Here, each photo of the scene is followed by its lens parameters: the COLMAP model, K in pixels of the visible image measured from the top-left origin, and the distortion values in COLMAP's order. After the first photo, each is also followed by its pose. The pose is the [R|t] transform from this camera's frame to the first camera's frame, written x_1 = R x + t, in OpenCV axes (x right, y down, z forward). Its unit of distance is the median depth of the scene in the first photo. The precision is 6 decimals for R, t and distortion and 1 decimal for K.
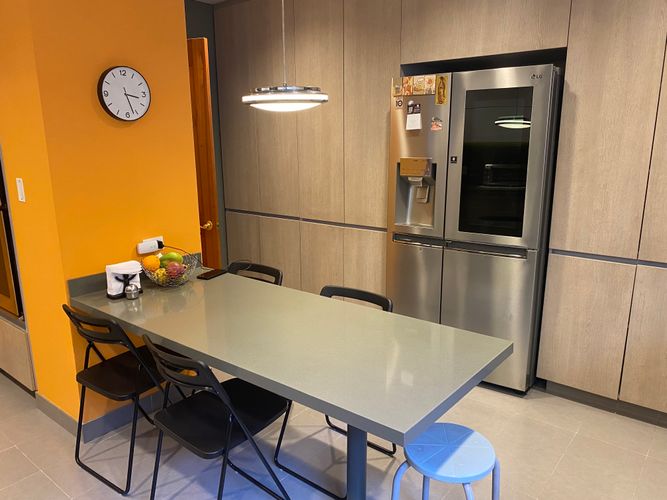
lens RADIAL K [[512.4, 0, 333.9], [0, 512.4, 250.9], [0, 0, 1]] dist [0.020256, -0.016013]
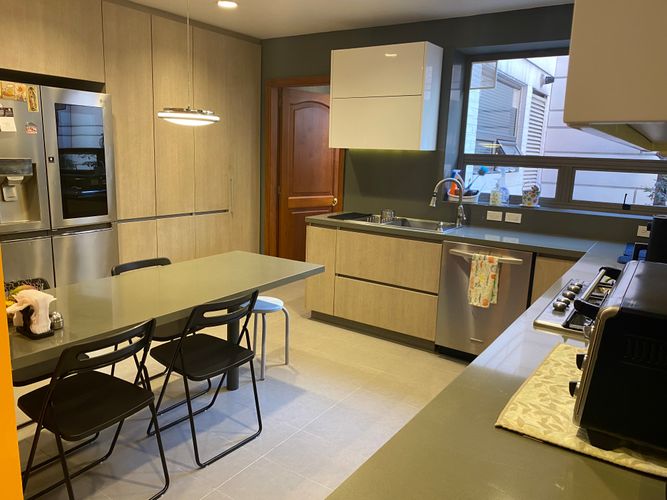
lens RADIAL K [[512.4, 0, 333.5], [0, 512.4, 250.0], [0, 0, 1]] dist [0.020256, -0.016013]
pose [[-0.080354, -0.183863, 0.979662, -1.023843], [0.183389, 0.963335, 0.195841, -0.090601], [-0.979751, 0.195396, -0.043690, 0.458196]]
